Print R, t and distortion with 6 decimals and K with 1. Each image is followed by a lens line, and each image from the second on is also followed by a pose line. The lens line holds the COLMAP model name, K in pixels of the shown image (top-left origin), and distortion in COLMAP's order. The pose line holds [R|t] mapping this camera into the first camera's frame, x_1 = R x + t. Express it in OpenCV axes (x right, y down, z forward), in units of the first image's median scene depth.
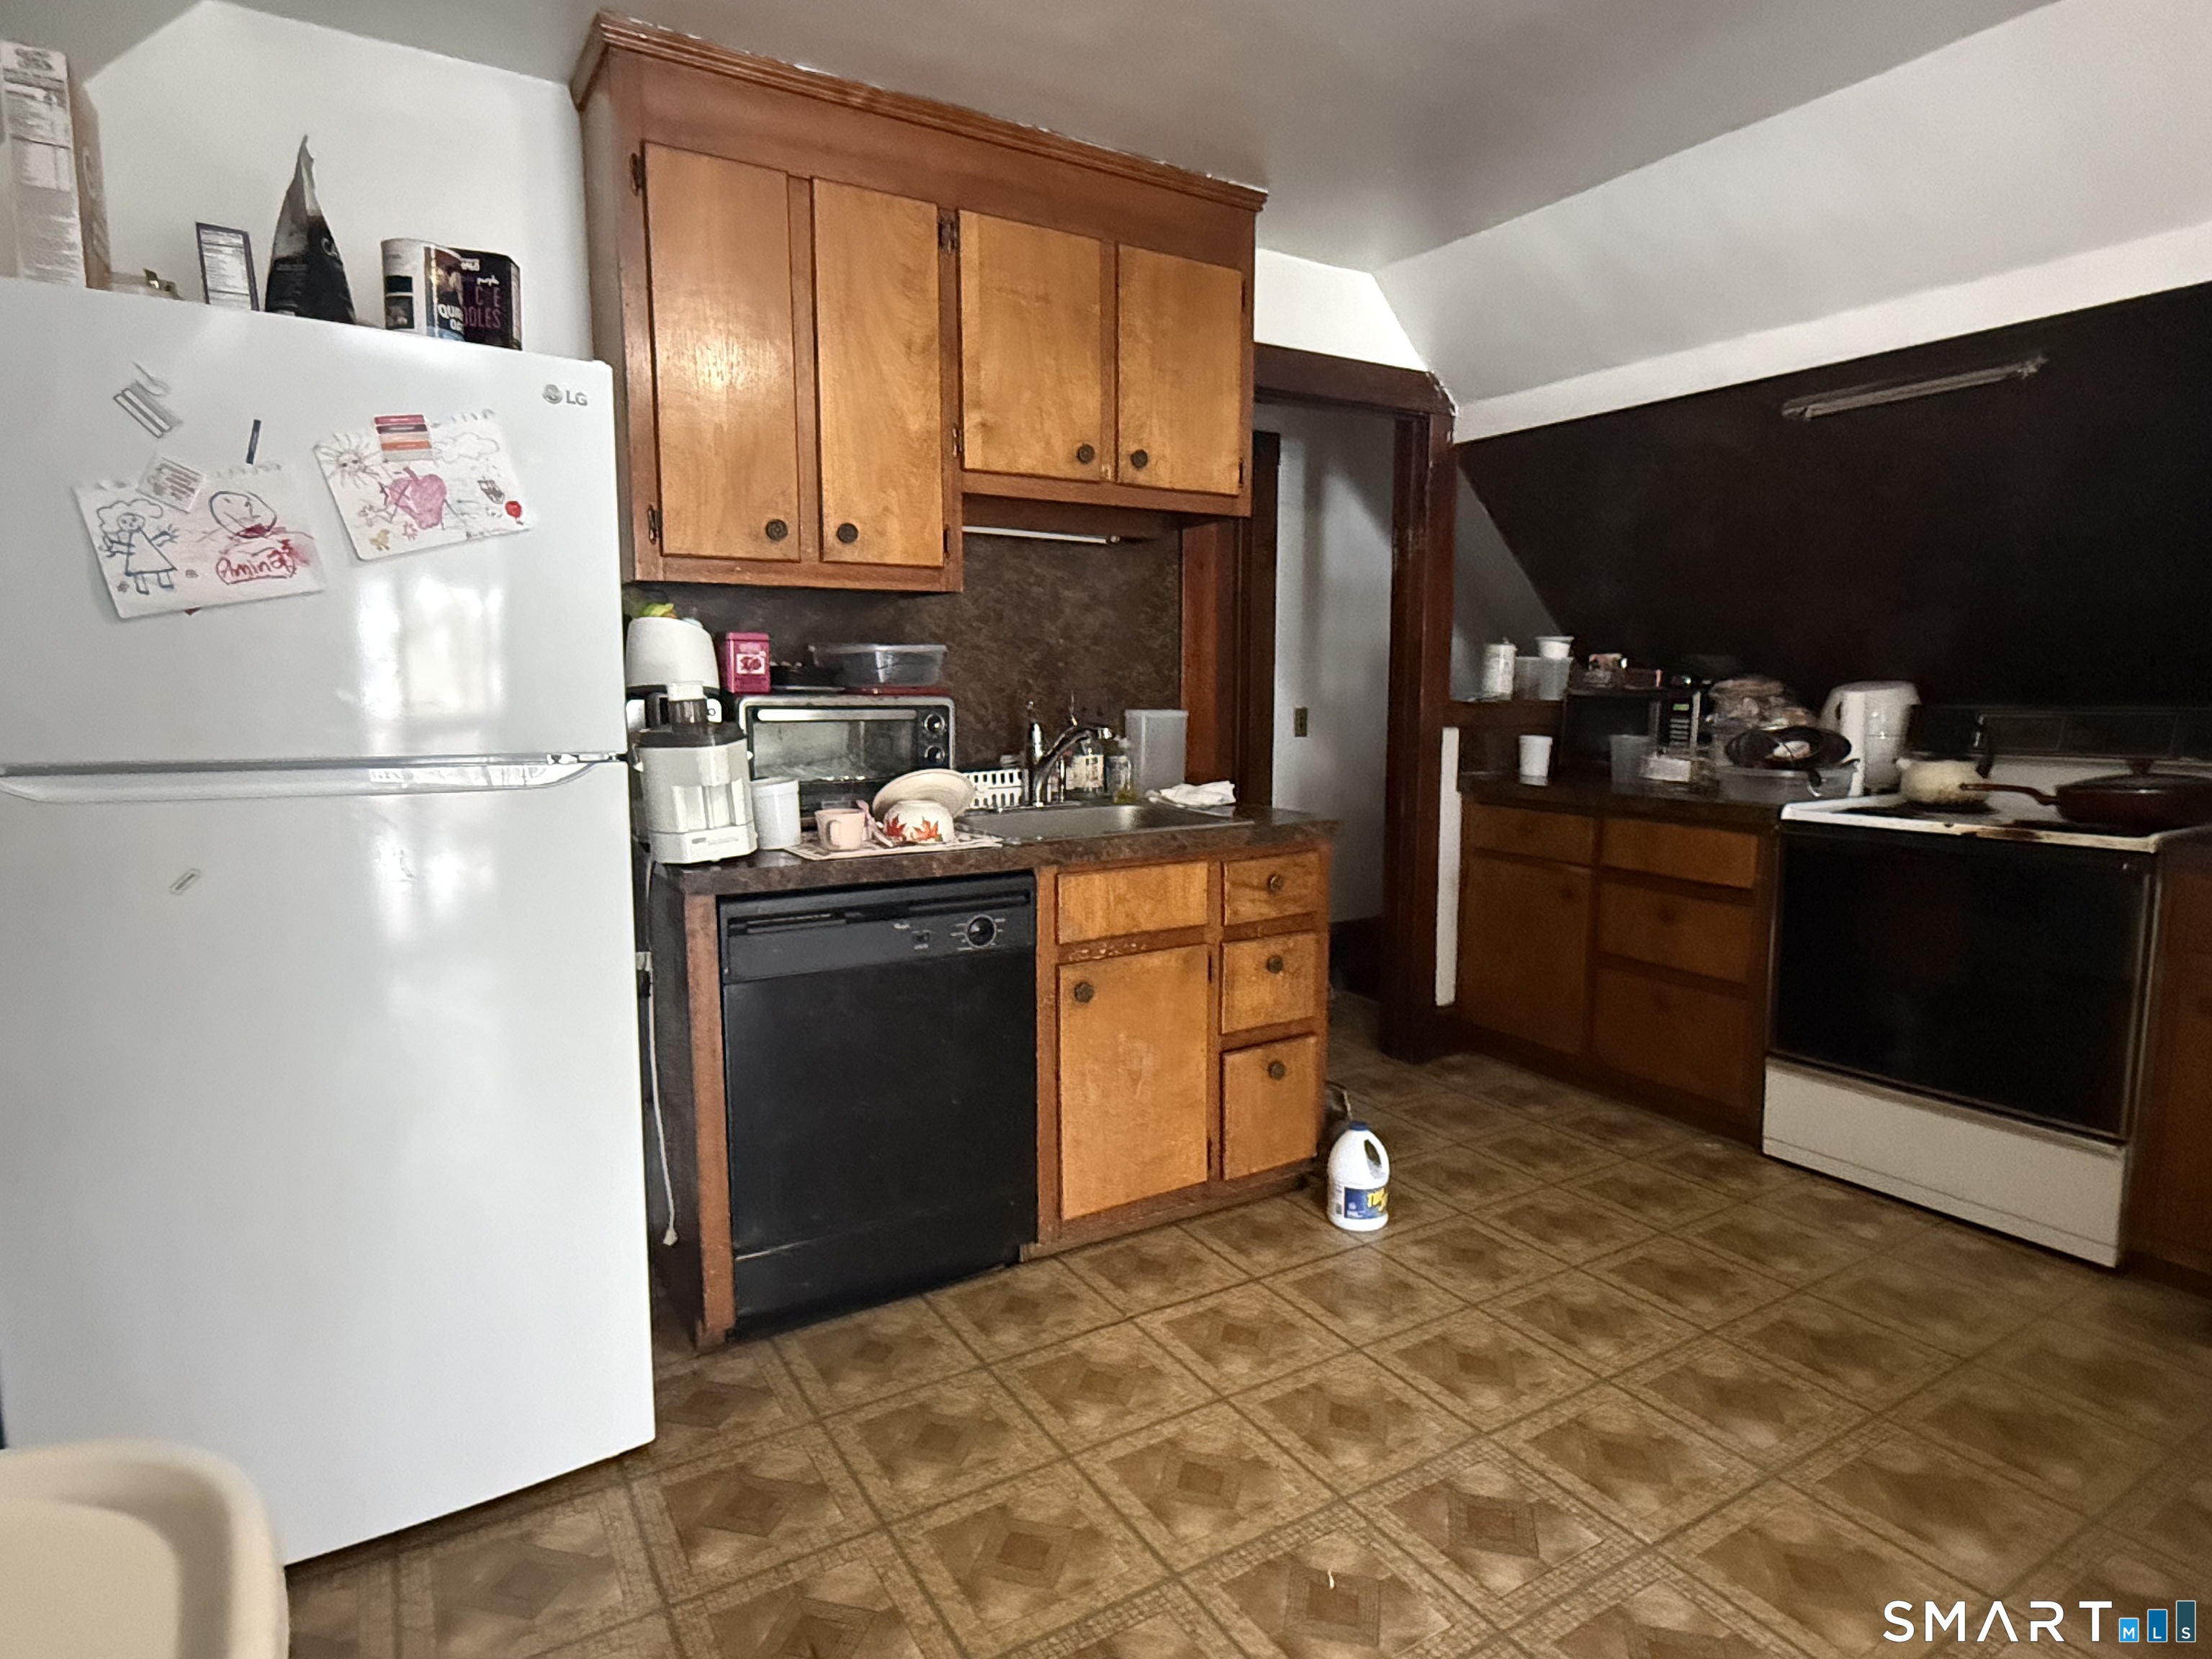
lens RADIAL K [[1210.9, 0, 1113.1], [0, 1210.9, 838.6], [0, 0, 1]] dist [-0.014429, 0.004308]
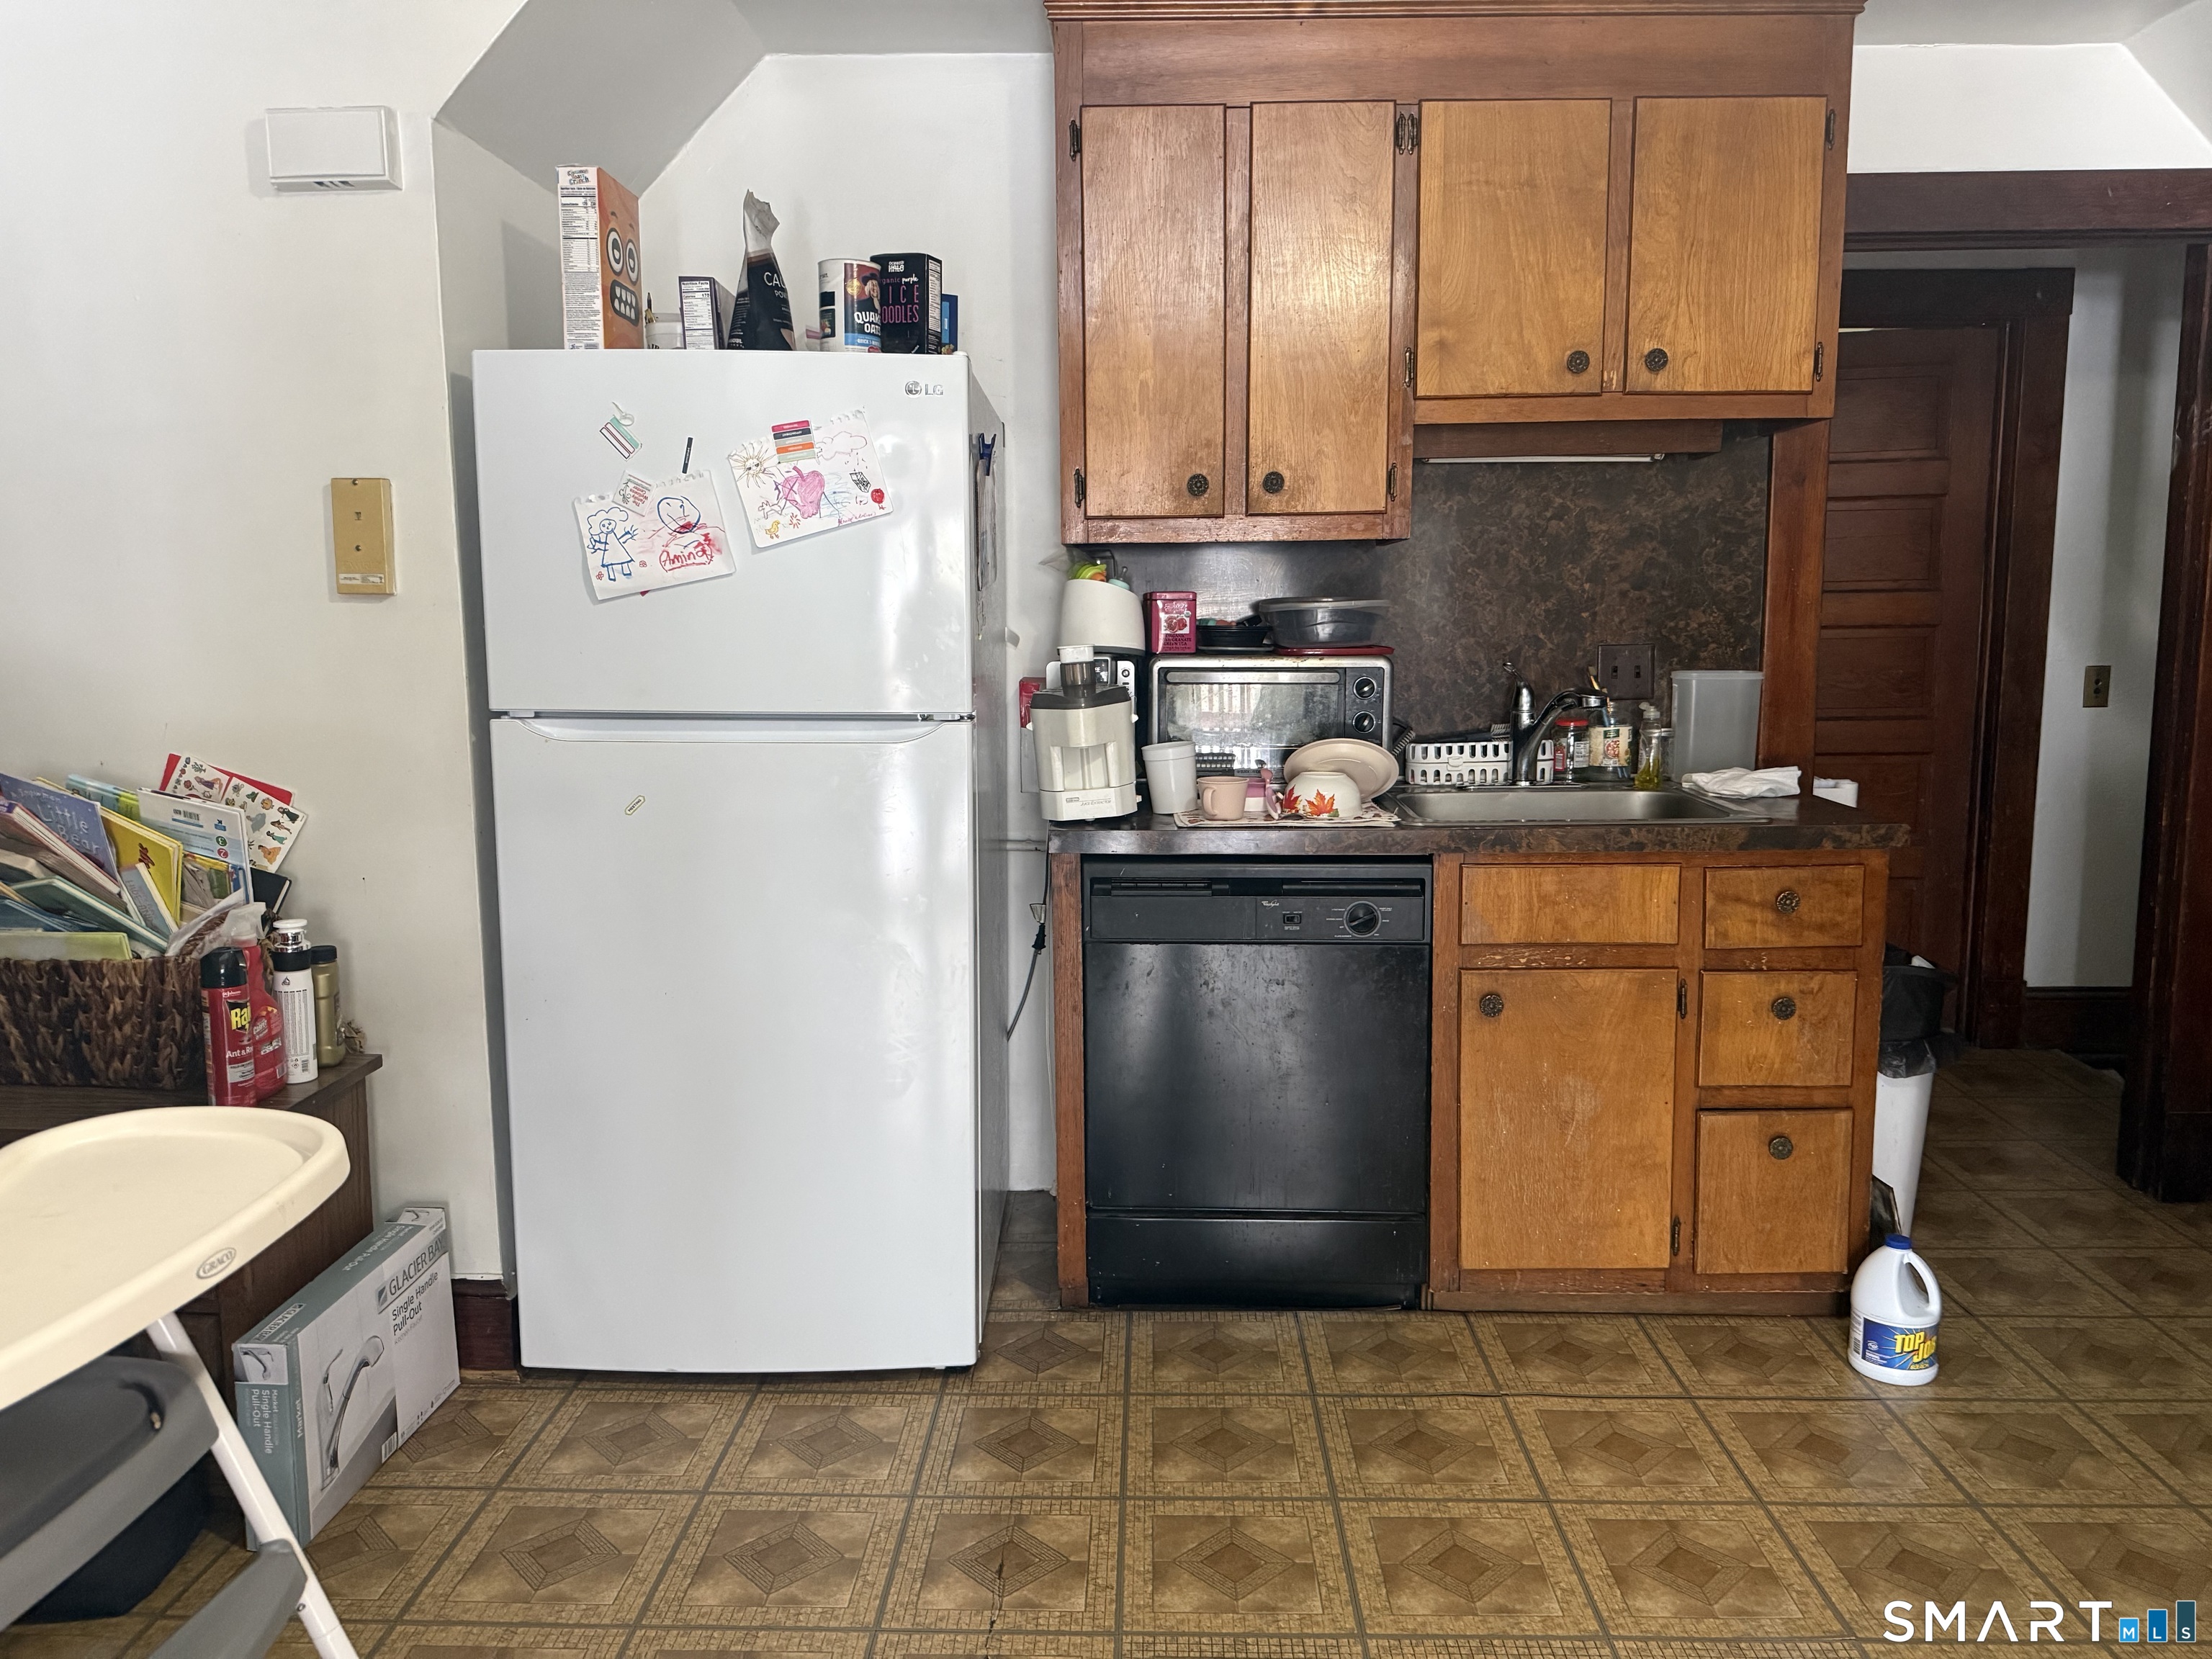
lens RADIAL K [[1559.2, 0, 1123.1], [0, 1559.2, 821.3], [0, 0, 1]] dist [0.026987, -0.040195]
pose [[0.839169, 0.062607, -0.540255, 0.344594], [-0.062226, 0.997882, 0.018983, -0.006965], [0.540299, 0.017688, 0.841287, -0.068008]]
